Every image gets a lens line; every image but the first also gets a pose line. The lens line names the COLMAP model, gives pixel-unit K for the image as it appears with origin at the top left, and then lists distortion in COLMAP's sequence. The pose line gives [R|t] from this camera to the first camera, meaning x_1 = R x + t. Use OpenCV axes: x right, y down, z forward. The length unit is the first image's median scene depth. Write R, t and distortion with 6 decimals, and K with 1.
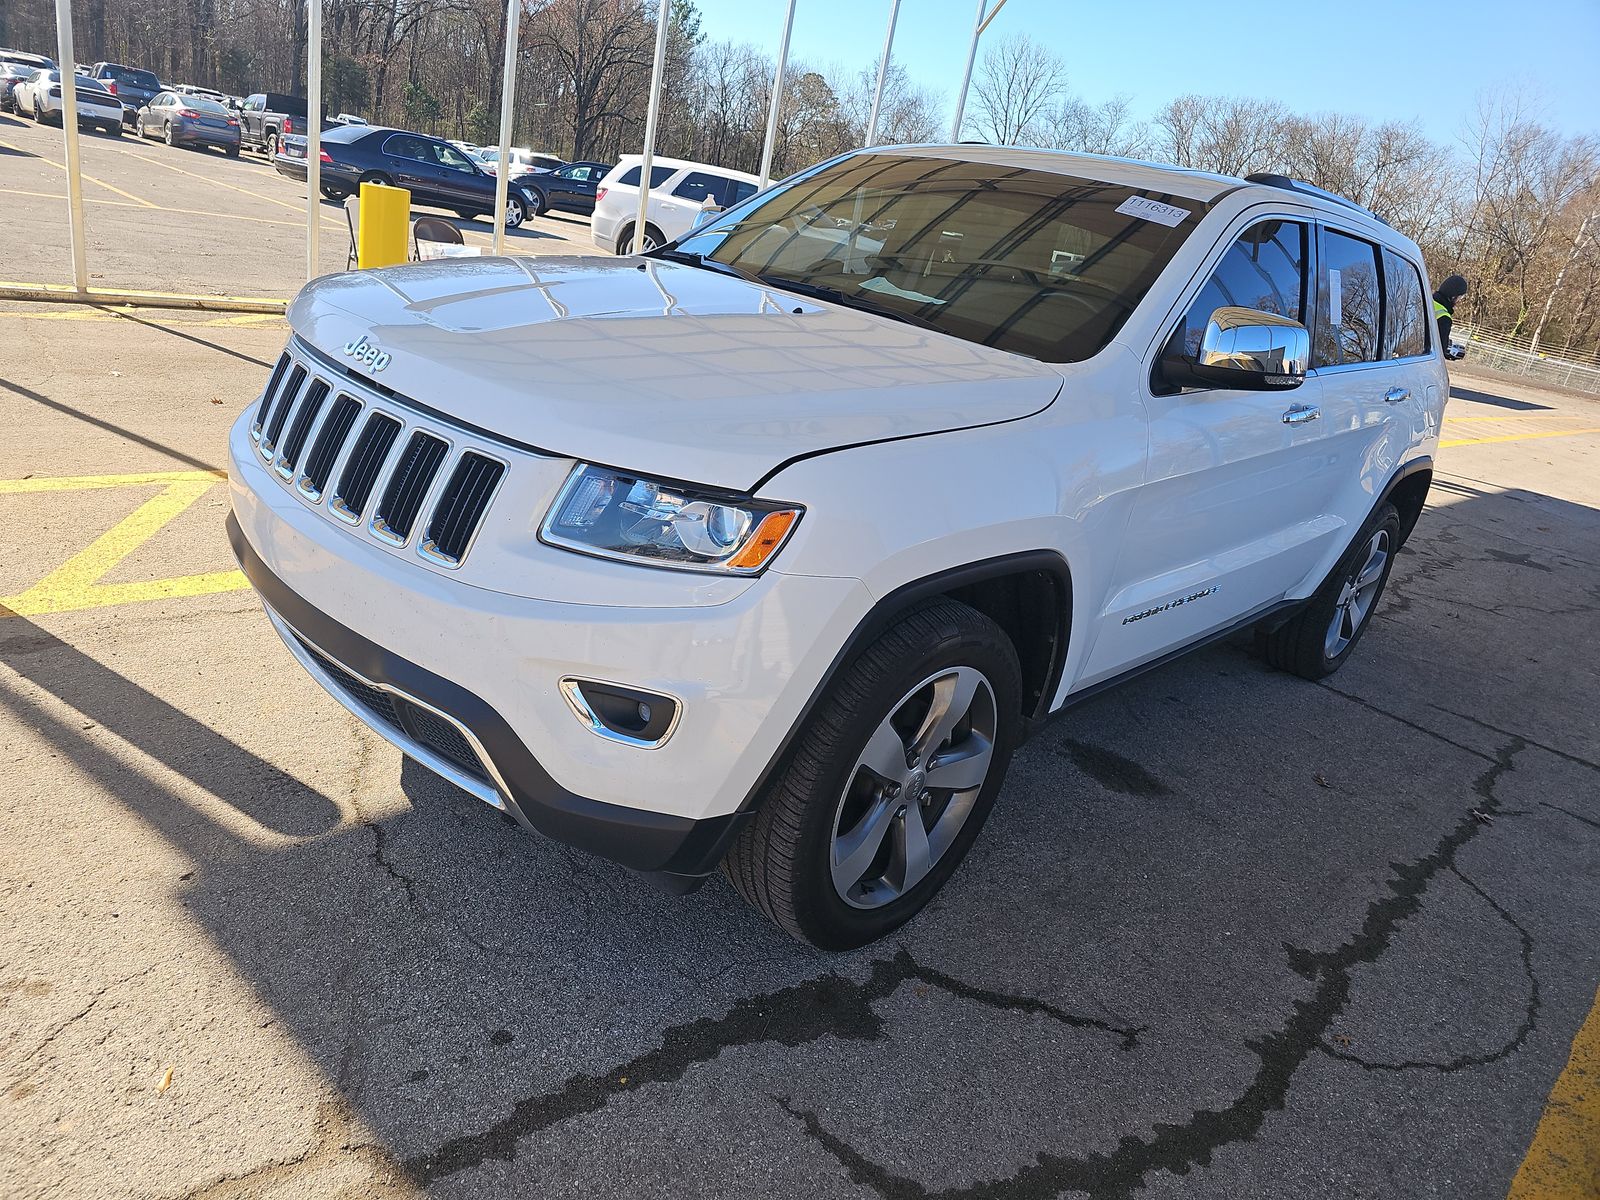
lens RADIAL K [[1023.3, 0, 800.0], [0, 1023.3, 600.0], [0, 0, 1]] dist [0.040262, -0.055723]
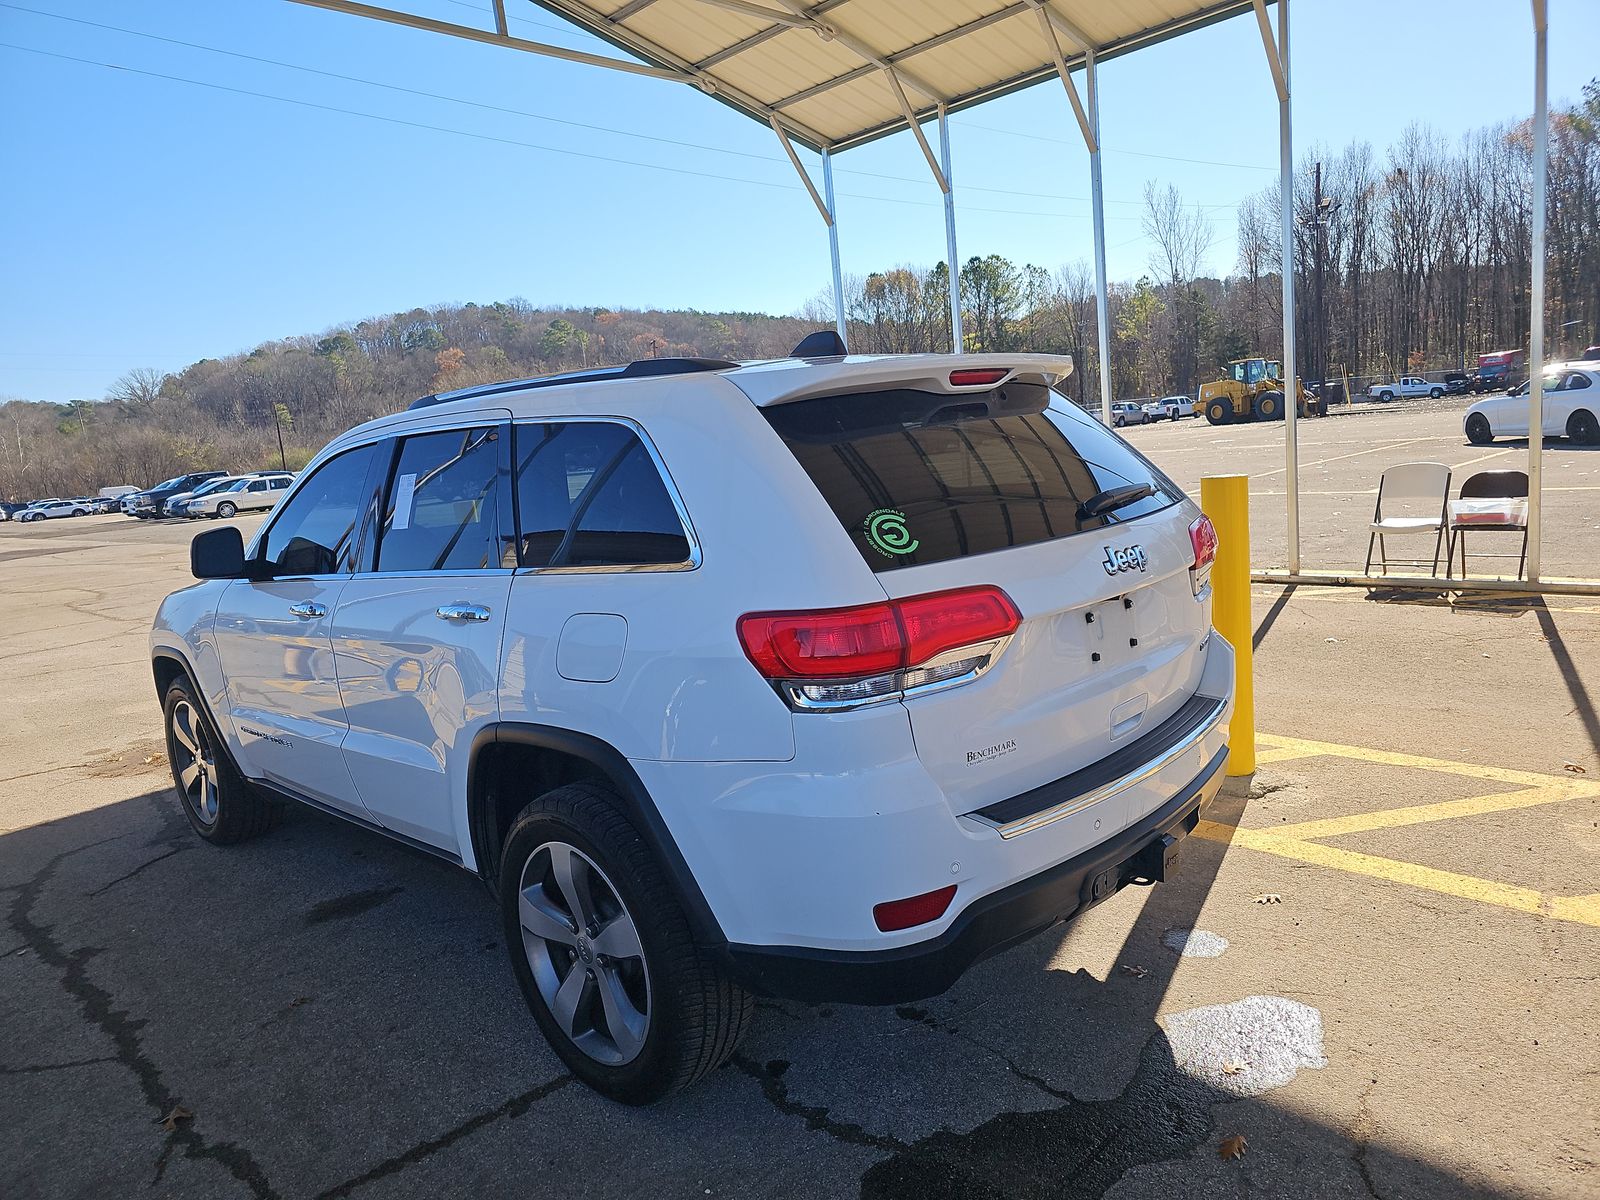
lens RADIAL K [[1053.4, 0, 787.1], [0, 1053.4, 593.2], [0, 0, 1]] dist [0.045851, -0.038564]
pose [[-0.009262, 0.000635, -0.999957, 1.688414], [-0.266116, 0.963936, 0.003077, -0.355131], [0.963896, 0.266134, -0.008759, 1.544063]]
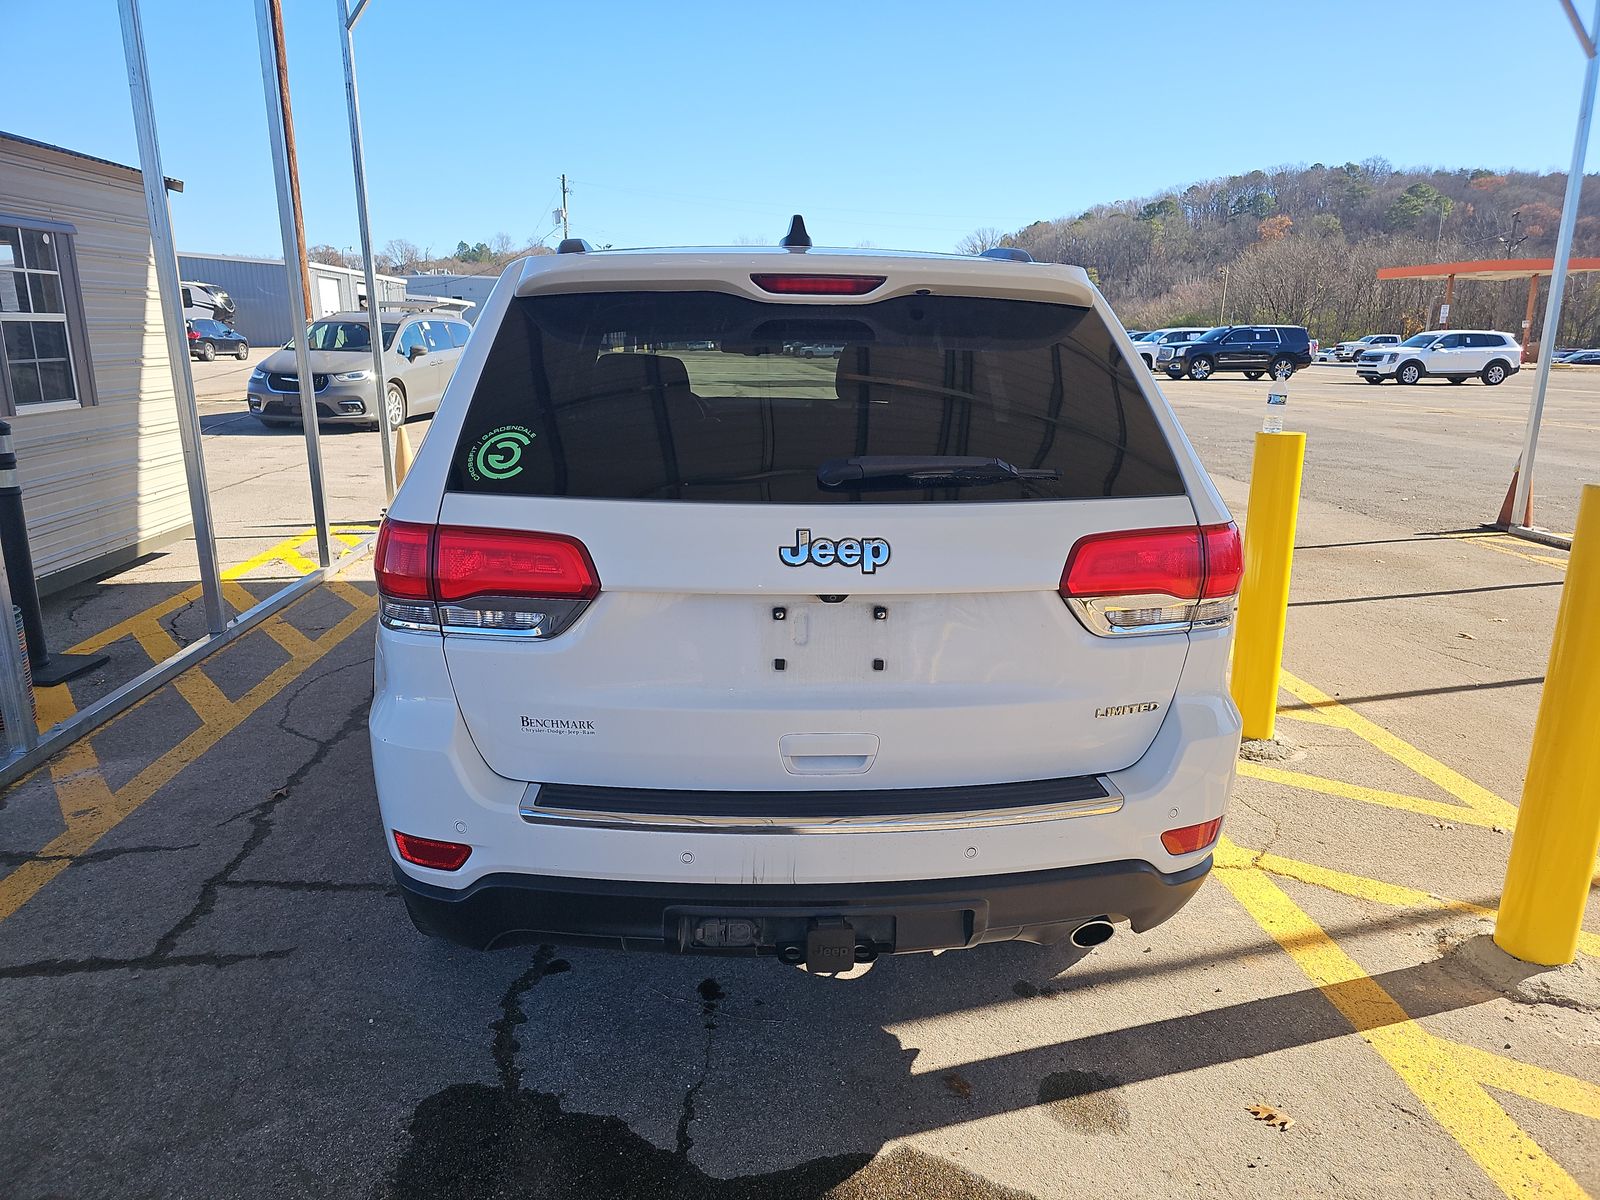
lens RADIAL K [[1053.4, 0, 787.1], [0, 1053.4, 593.2], [0, 0, 1]] dist [0.045851, -0.038564]
pose [[-0.647136, 0.021626, -0.762068, 1.329344], [-0.369739, 0.865269, 0.338531, -0.632278], [0.666715, 0.500842, -0.551950, 2.134922]]
